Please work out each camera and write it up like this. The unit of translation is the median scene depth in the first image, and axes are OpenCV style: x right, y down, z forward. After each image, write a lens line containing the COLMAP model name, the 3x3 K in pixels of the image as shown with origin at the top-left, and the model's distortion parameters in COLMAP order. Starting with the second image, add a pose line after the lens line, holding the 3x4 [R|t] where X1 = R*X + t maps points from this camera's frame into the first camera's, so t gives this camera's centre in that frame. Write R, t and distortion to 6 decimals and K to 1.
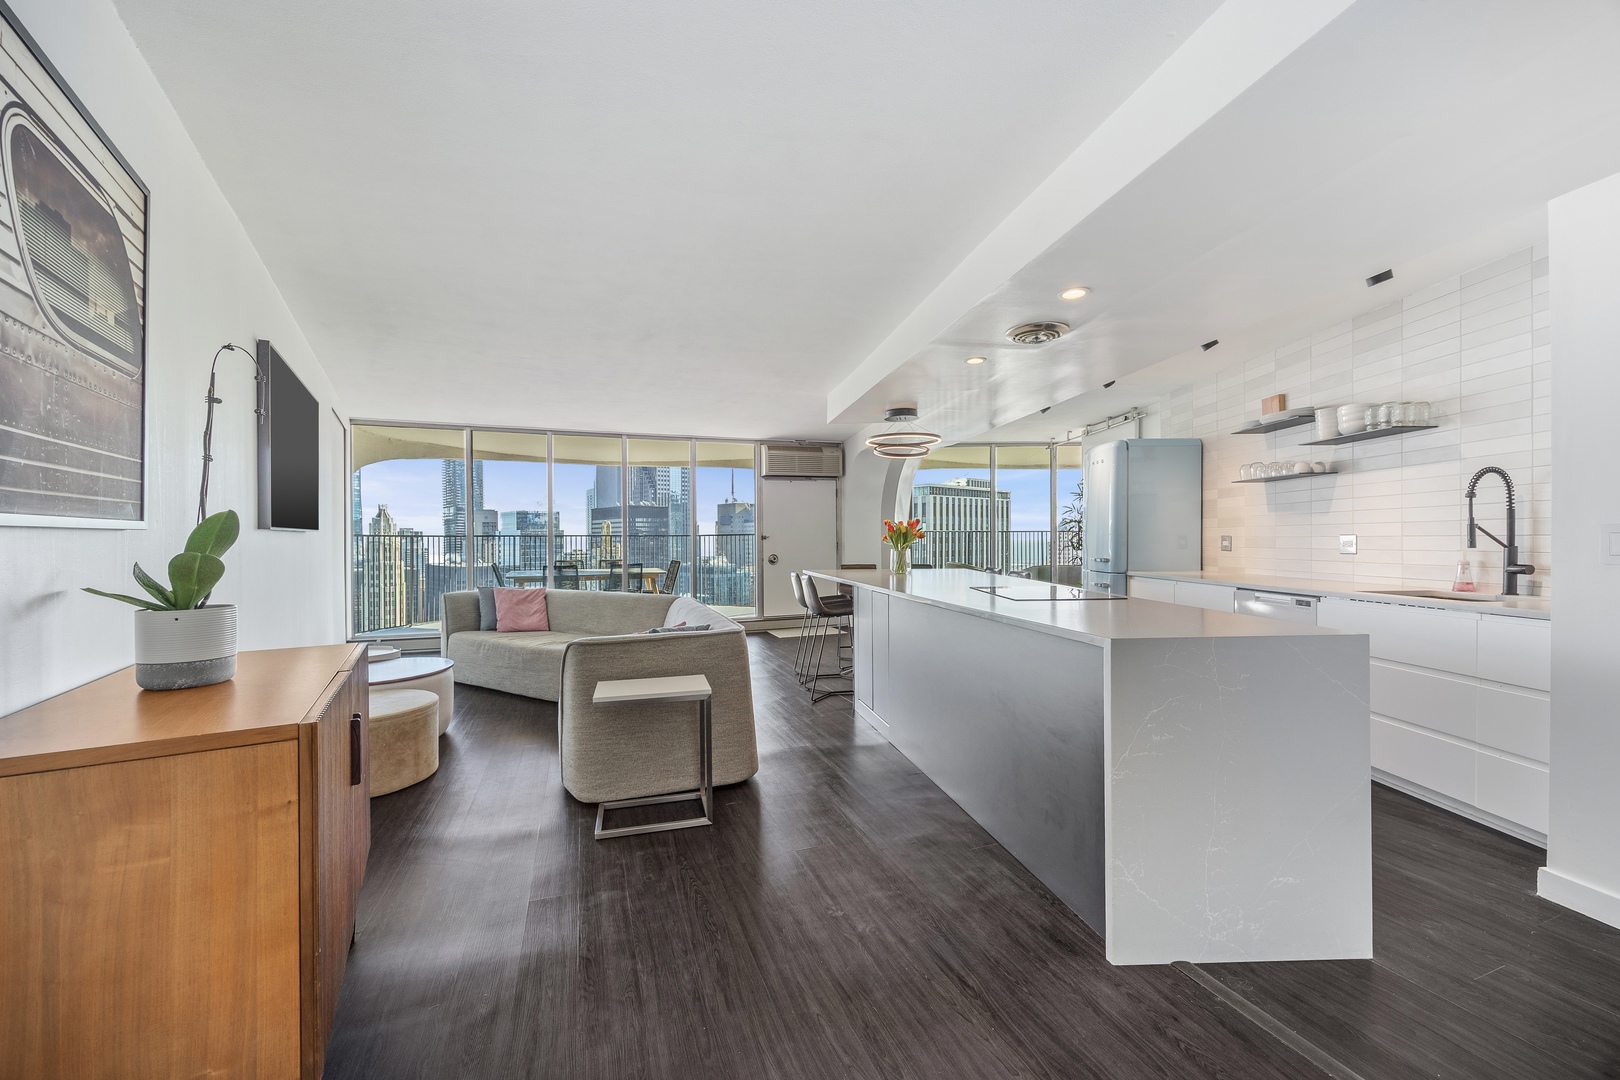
lens RADIAL K [[623.3, 0, 817.9], [0, 623.3, 549.8], [0, 0, 1]] dist [0.003904, -0.000999]
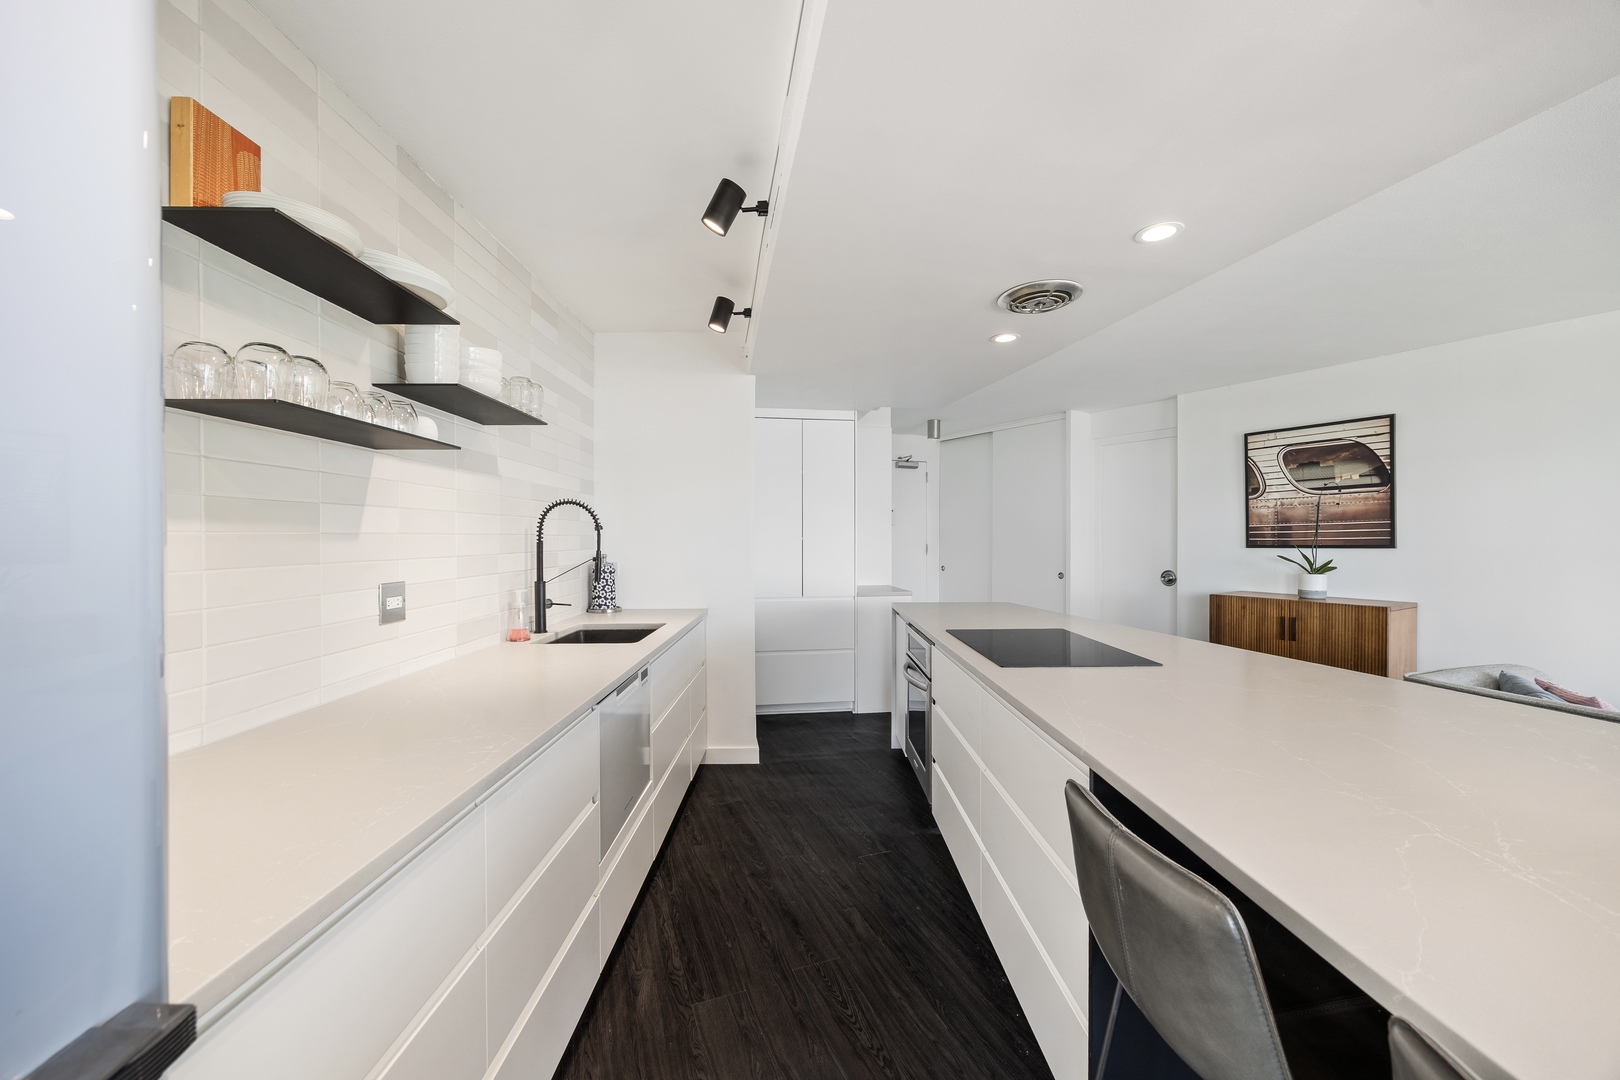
lens RADIAL K [[623.3, 0, 812.3], [0, 623.3, 538.7], [0, 0, 1]] dist [0.003904, -0.000999]
pose [[-0.999786, 0.015187, 0.014046, 0.450105], [0.015387, 0.999780, 0.014227, -0.052163], [-0.013827, 0.014440, -0.999800, 1.280096]]
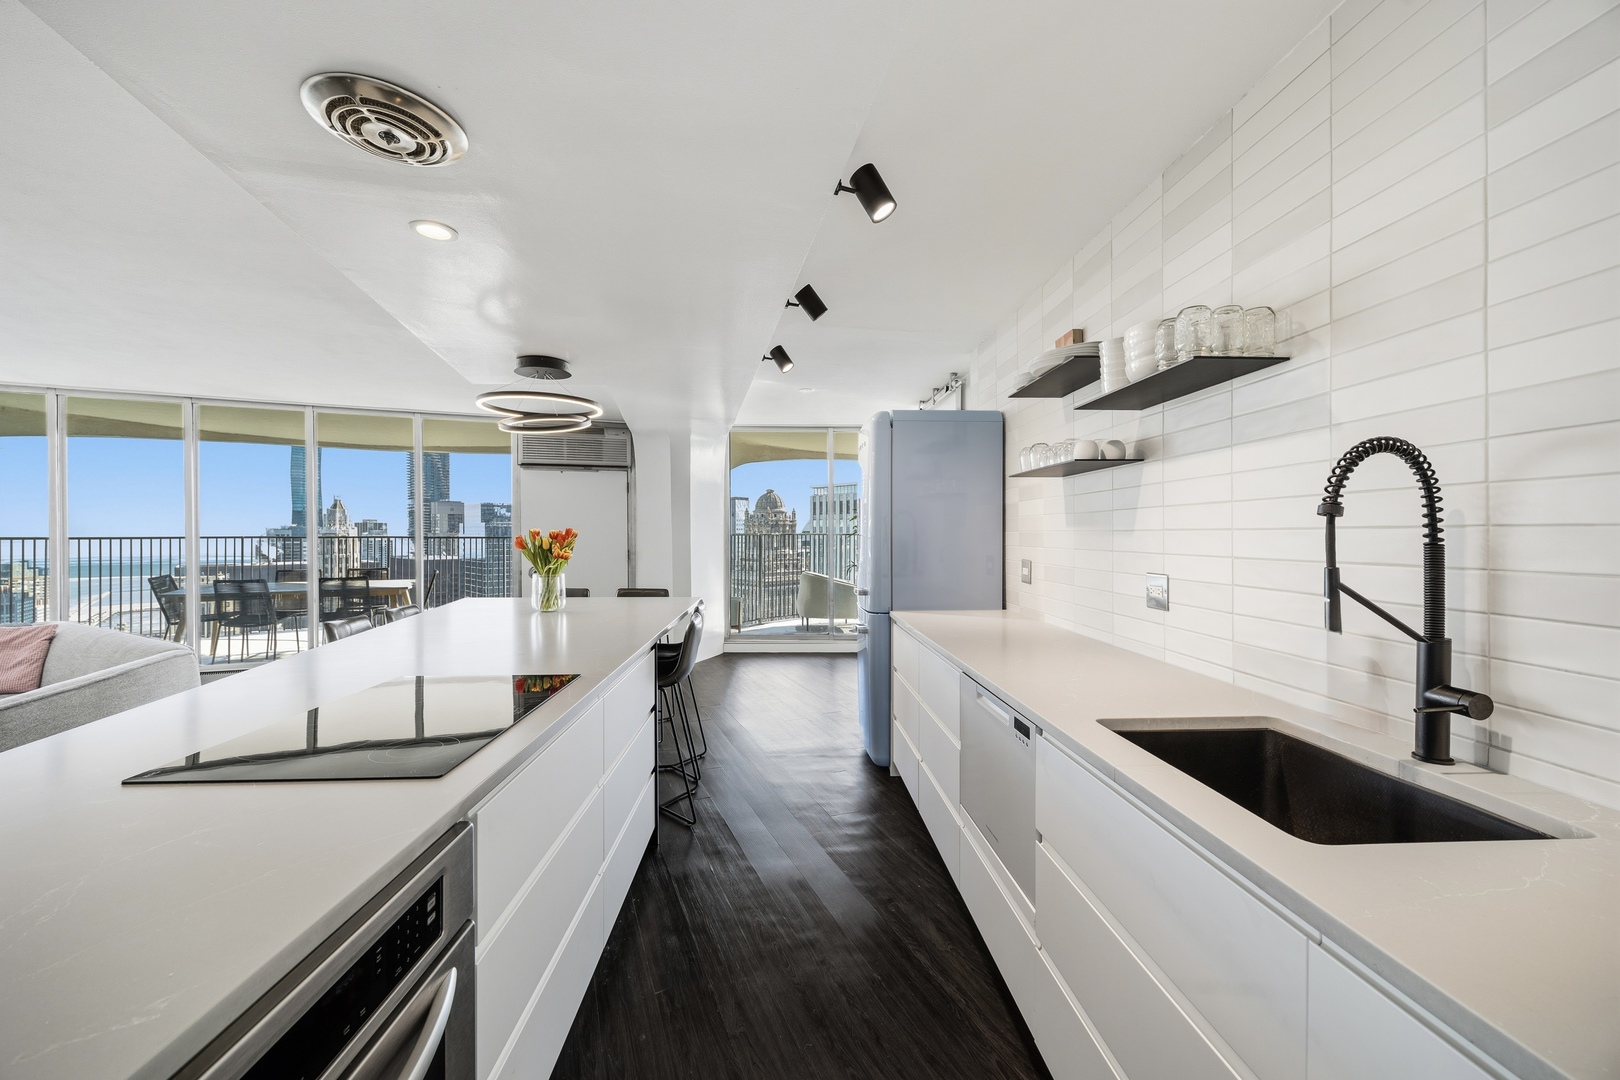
lens RADIAL K [[623.3, 0, 810.4], [0, 623.3, 538.7], [0, 0, 1]] dist [0.003904, -0.000999]
pose [[0.999640, 0.007728, 0.025694, 0.464119], [-0.007499, 0.999931, -0.008995, -0.041199], [-0.025762, 0.008799, 0.999629, 0.405507]]
